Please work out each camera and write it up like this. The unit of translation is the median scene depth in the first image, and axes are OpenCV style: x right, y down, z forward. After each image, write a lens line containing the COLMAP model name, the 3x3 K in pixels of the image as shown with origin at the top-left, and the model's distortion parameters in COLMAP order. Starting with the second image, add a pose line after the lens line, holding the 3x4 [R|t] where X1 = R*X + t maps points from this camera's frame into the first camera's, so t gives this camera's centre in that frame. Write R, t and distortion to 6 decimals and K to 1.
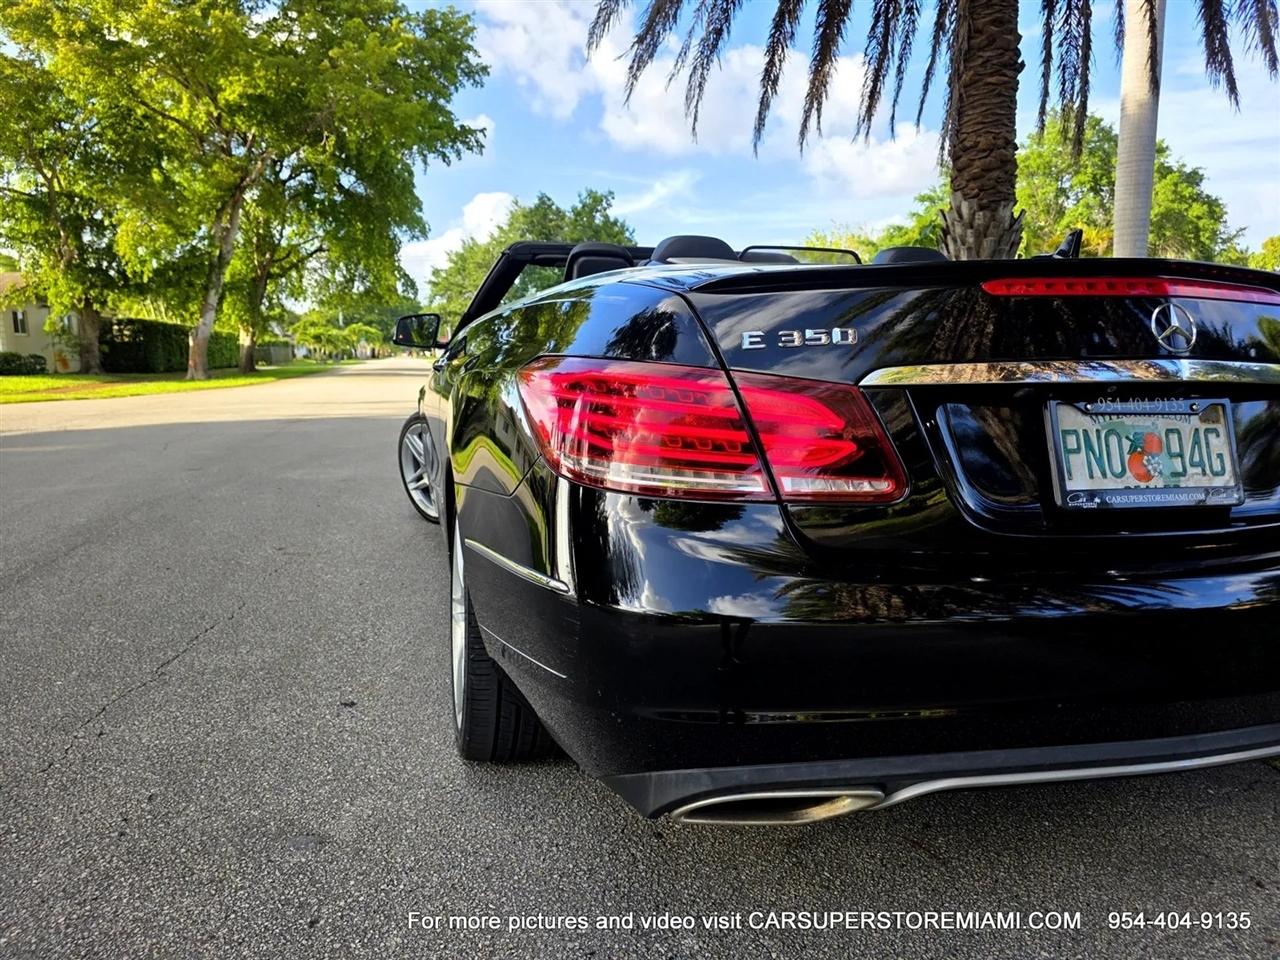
lens RADIAL K [[870.7, 0, 632.1], [0, 870.7, 488.2], [0, 0, 1]] dist [0.037544, -0.033757]
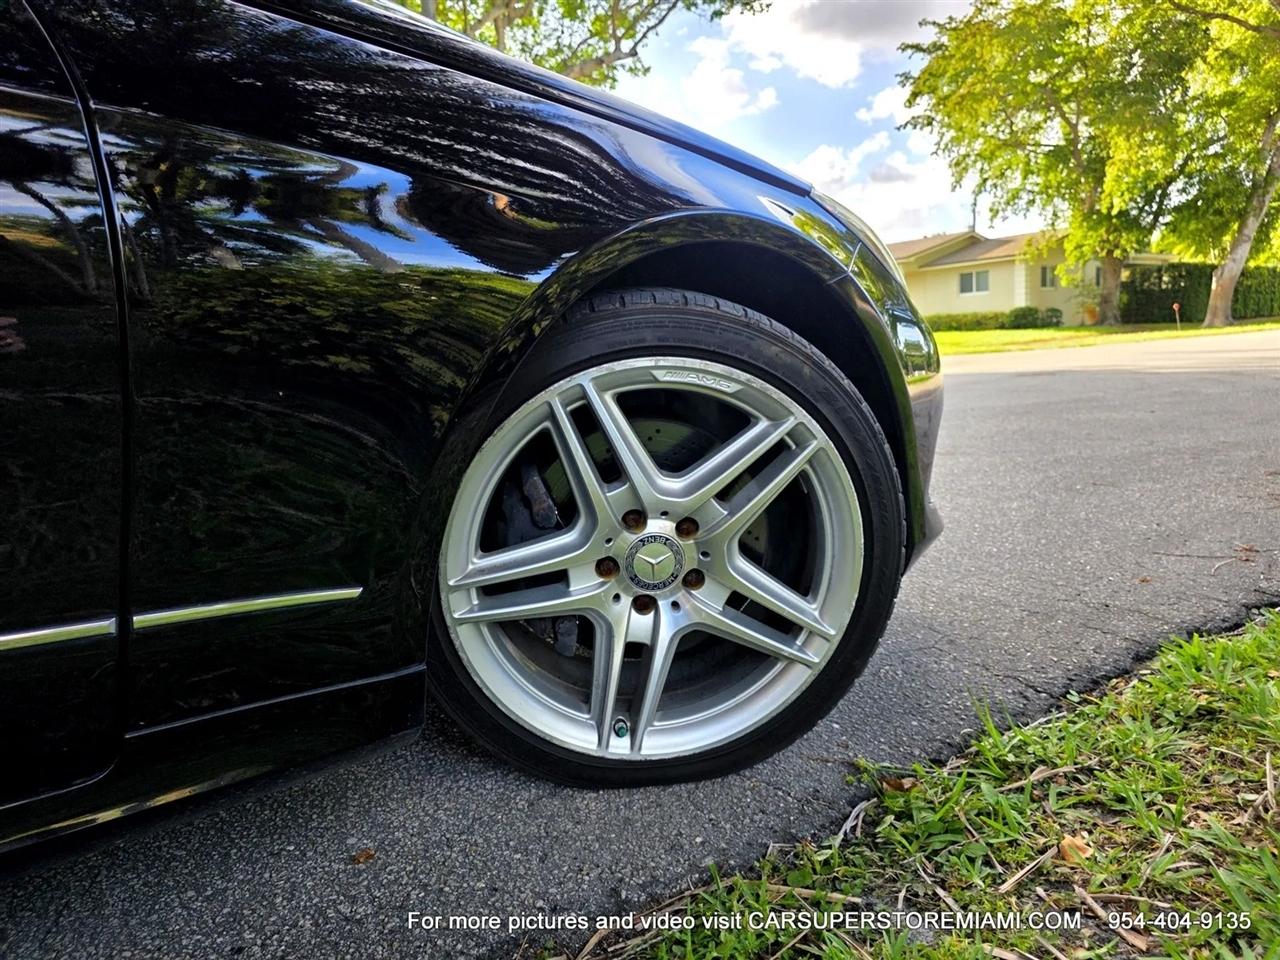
lens RADIAL K [[870.7, 0, 639.5], [0, 870.7, 476.0], [0, 0, 1]] dist [0.037544, -0.033757]
pose [[0.411376, 0.123506, -0.903059, 0.059804], [-0.090080, 0.991435, 0.094558, -0.013177], [0.907003, 0.042449, 0.418978, 0.154561]]
